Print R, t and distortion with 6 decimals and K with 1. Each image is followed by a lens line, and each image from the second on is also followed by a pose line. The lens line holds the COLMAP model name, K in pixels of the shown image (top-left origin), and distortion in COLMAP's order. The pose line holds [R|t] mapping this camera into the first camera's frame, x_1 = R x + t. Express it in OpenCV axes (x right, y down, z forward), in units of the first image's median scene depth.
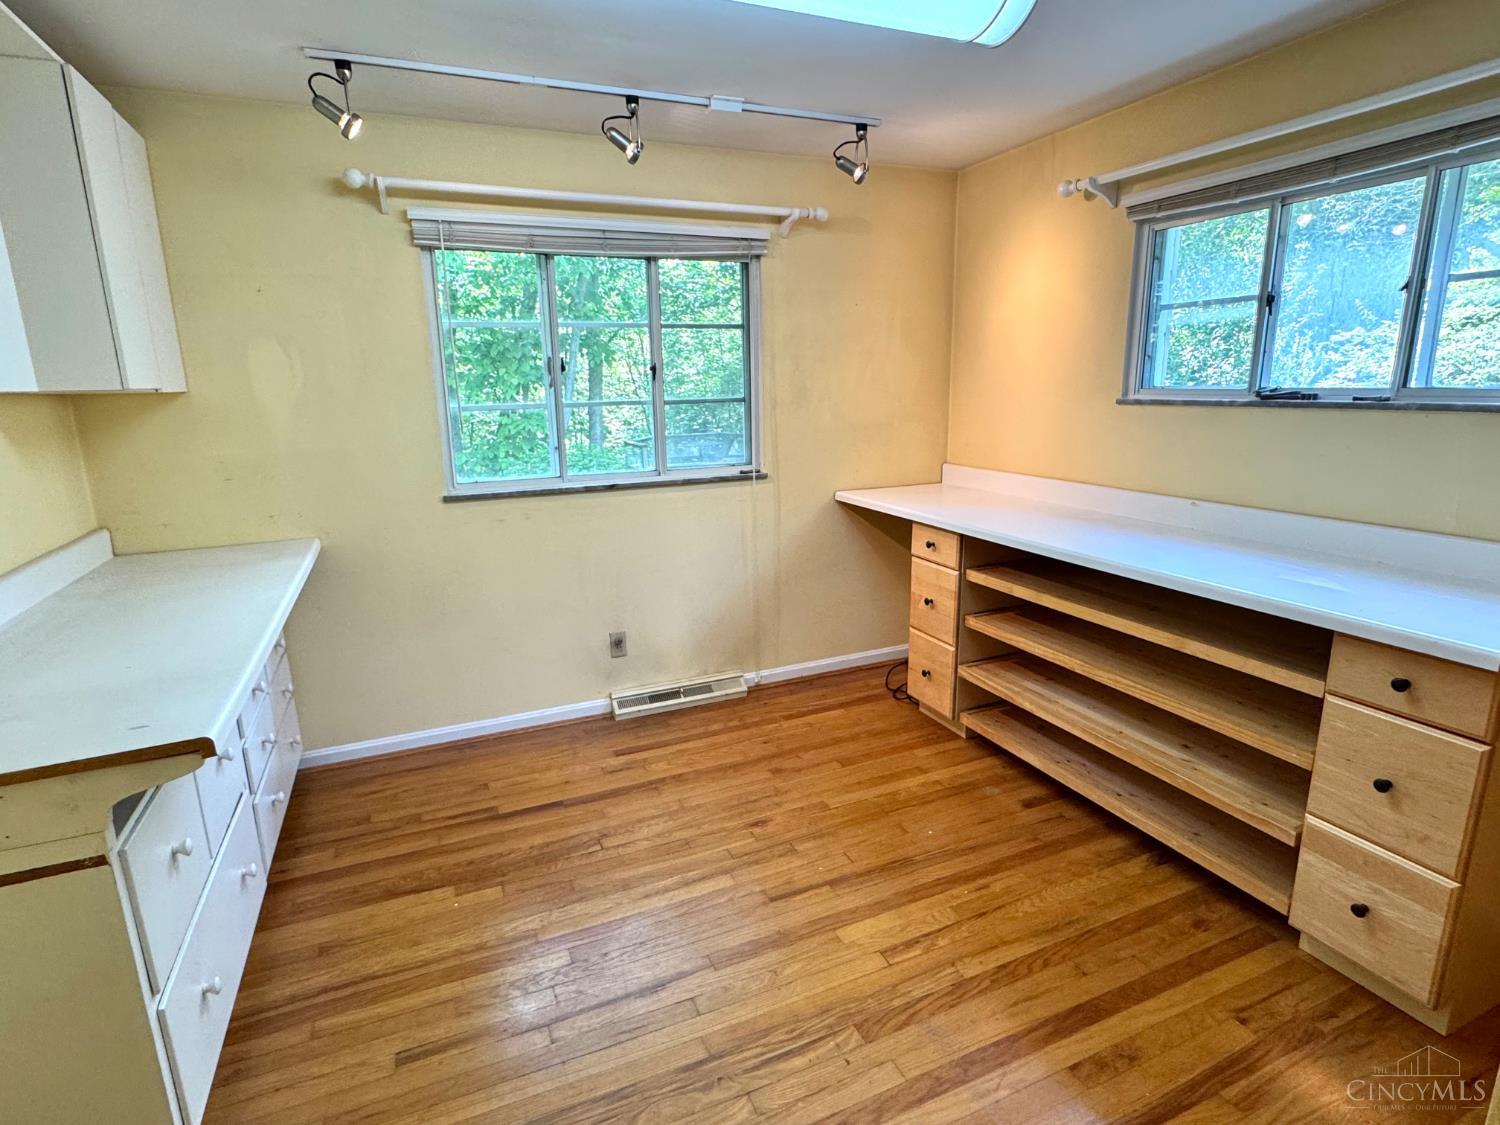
lens RADIAL K [[774.9, 0, 750.0], [0, 774.9, 562.5], [0, 0, 1]] dist [0.000220, 0.000628]
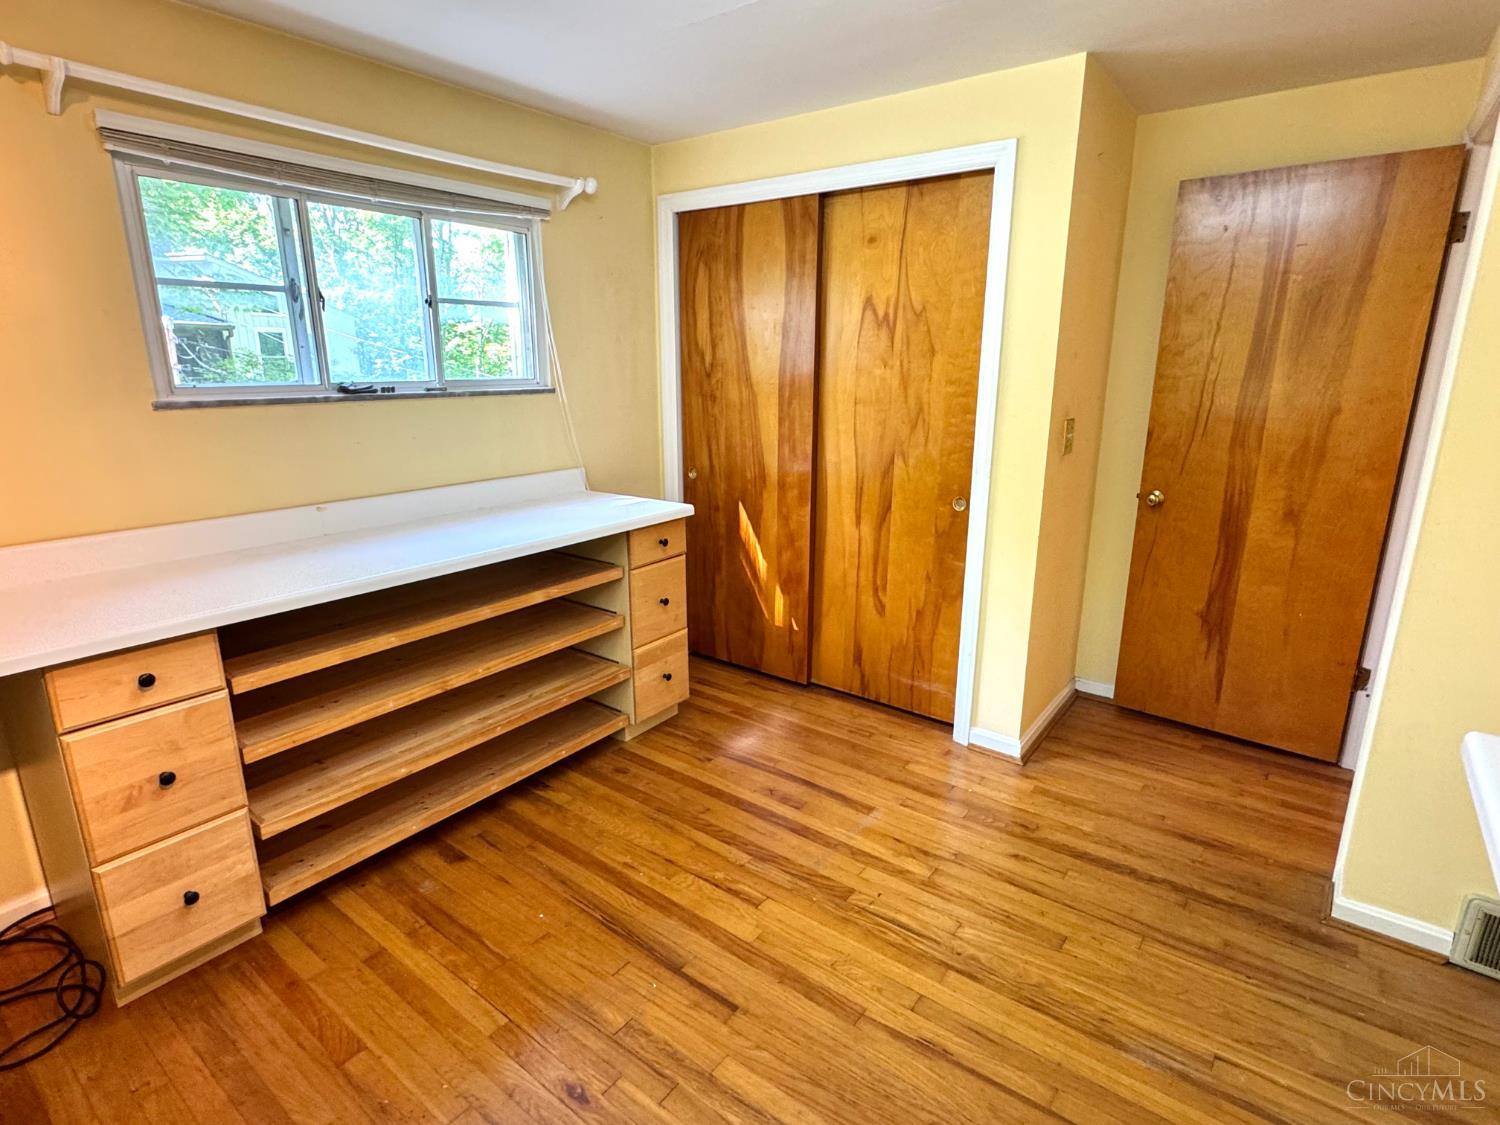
lens RADIAL K [[774.9, 0, 750.0], [0, 774.9, 562.5], [0, 0, 1]] dist [0.000220, 0.000628]
pose [[-0.489358, -0.198629, 0.849161, -0.553788], [0.211451, 0.917635, 0.336502, -0.253538], [-0.846060, 0.344226, -0.407052, 1.110183]]
